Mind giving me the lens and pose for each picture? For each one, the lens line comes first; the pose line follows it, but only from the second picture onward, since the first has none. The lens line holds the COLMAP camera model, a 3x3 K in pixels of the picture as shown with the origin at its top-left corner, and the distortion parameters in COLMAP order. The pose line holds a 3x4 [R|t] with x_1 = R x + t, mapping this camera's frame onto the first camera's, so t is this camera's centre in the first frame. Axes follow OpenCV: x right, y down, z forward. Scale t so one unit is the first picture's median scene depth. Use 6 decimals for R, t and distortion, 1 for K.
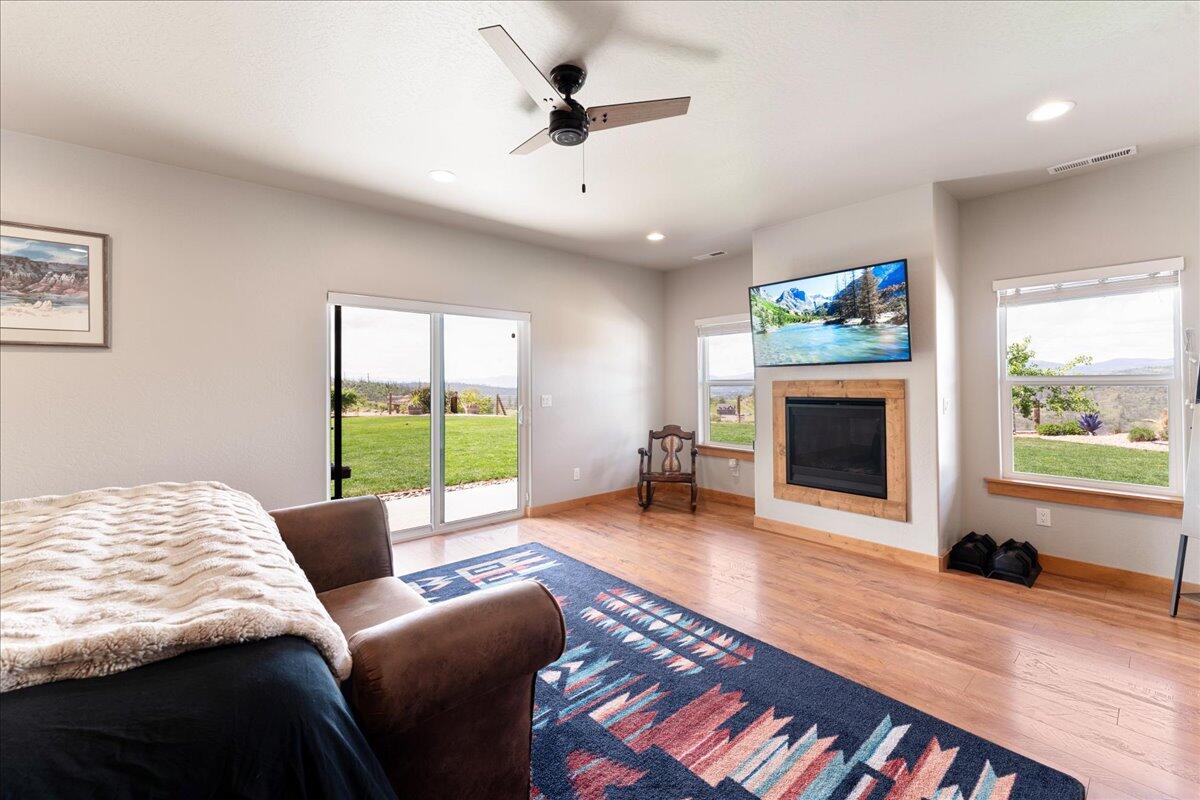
lens RADIAL K [[485.9, 0, 601.5], [0, 485.9, 382.1], [0, 0, 1]] dist [0.000952, 0.000153]
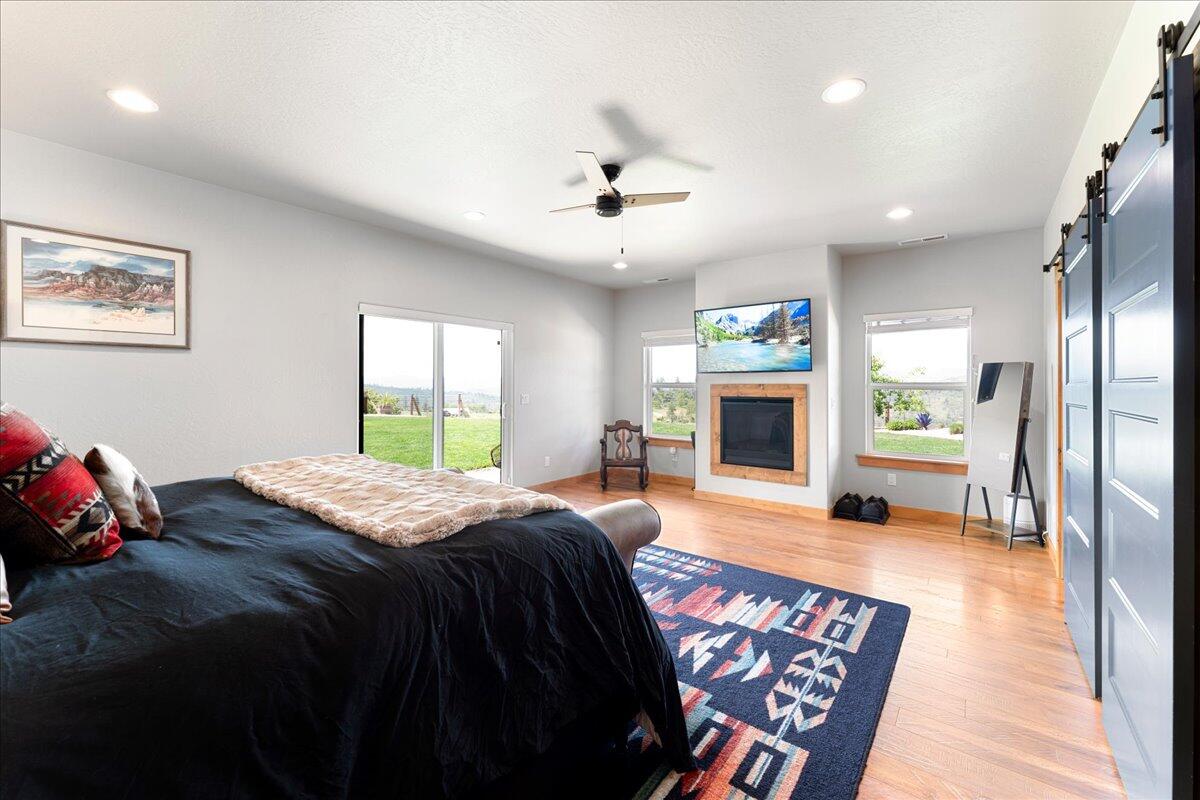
lens RADIAL K [[480.6, 0, 596.6], [0, 480.6, 387.2], [0, 0, 1]] dist [-0.001052, -0.000203]
pose [[0.982584, 0.009601, 0.185569, -0.218203], [-0.010956, 0.999920, 0.006275, 0.001278], [-0.185494, -0.008198, 0.982611, -0.235114]]
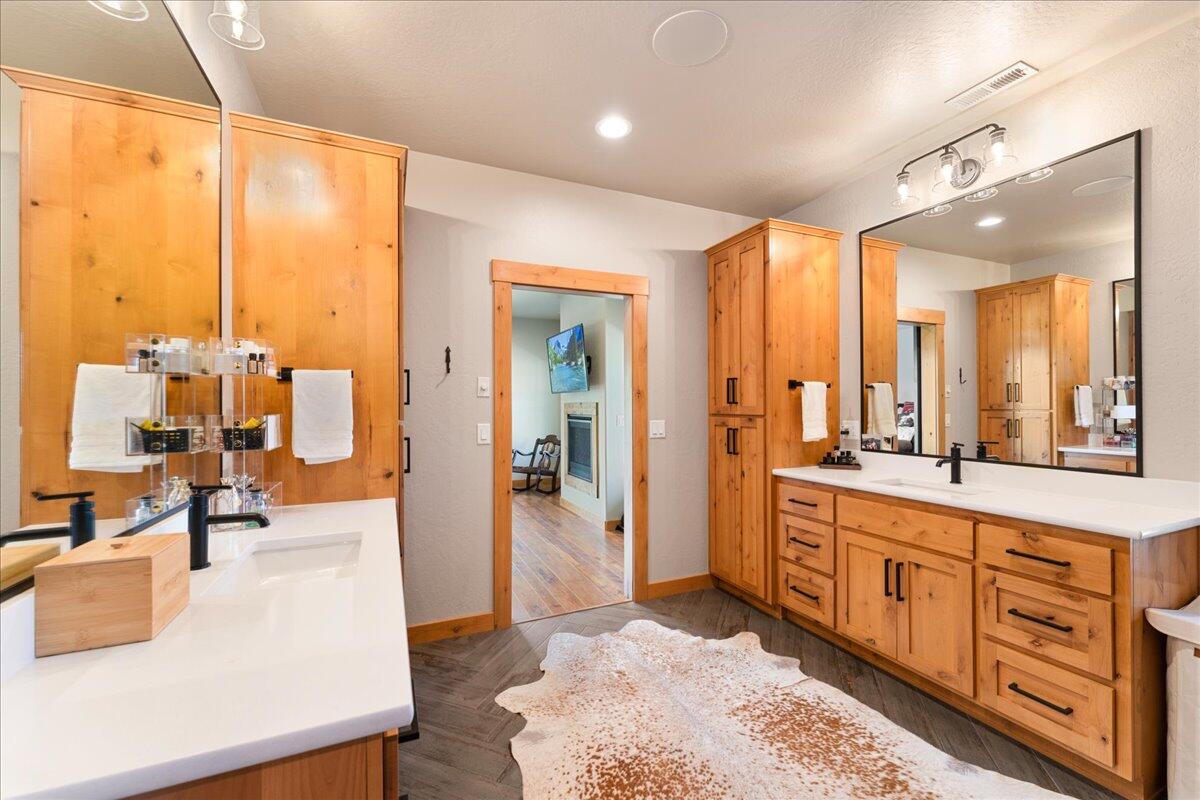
lens RADIAL K [[482.7, 0, 595.9], [0, 482.7, 406.2], [0, 0, 1]] dist [-0.000272, -0.000023]
pose [[0.955334, 0.005211, -0.295484, 1.039206], [-0.002414, 0.999949, 0.009829, -0.008170], [0.295520, -0.008676, 0.955297, -0.398876]]
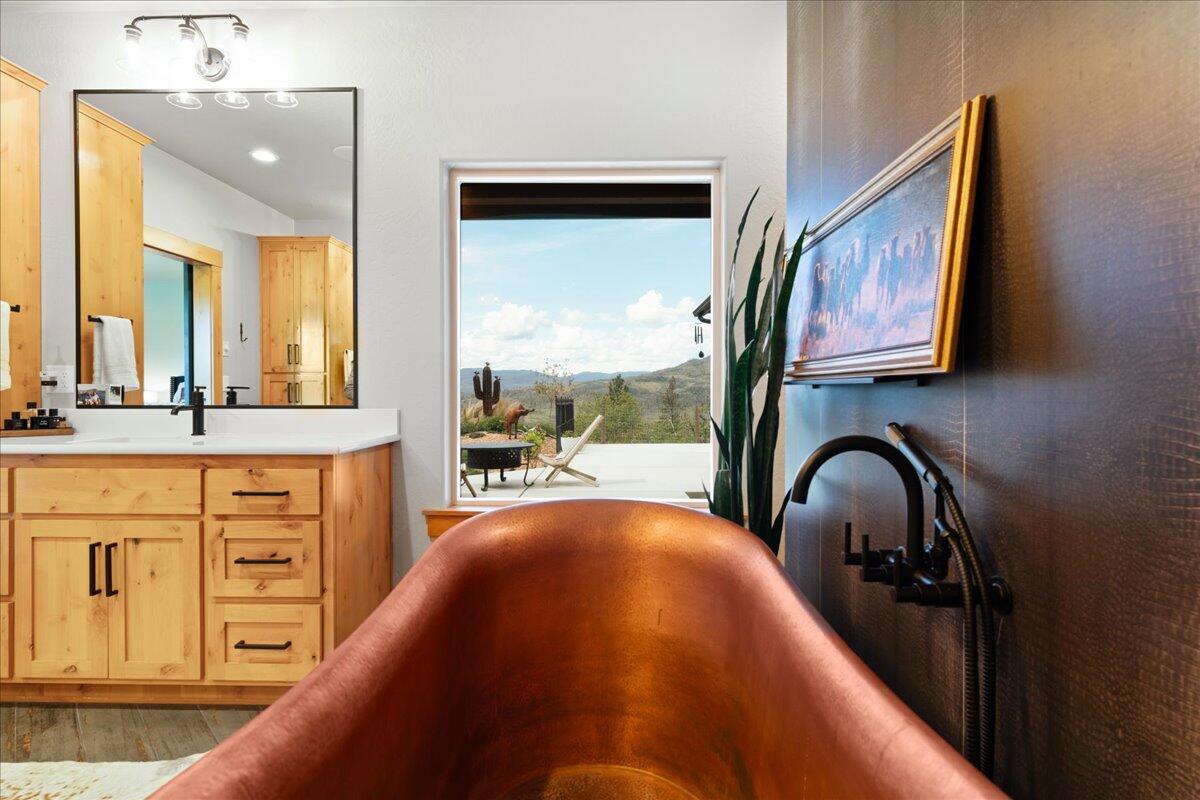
lens RADIAL K [[600.1, 0, 600.0], [0, 600.1, 400.0], [0, 0, 1]] dist [0.005477, -0.000322]
pose [[0.669401, 0.002583, 0.742897, 1.115528], [-0.014031, 0.999860, 0.009167, 0.050861], [-0.742769, -0.016560, 0.669343, -0.410743]]
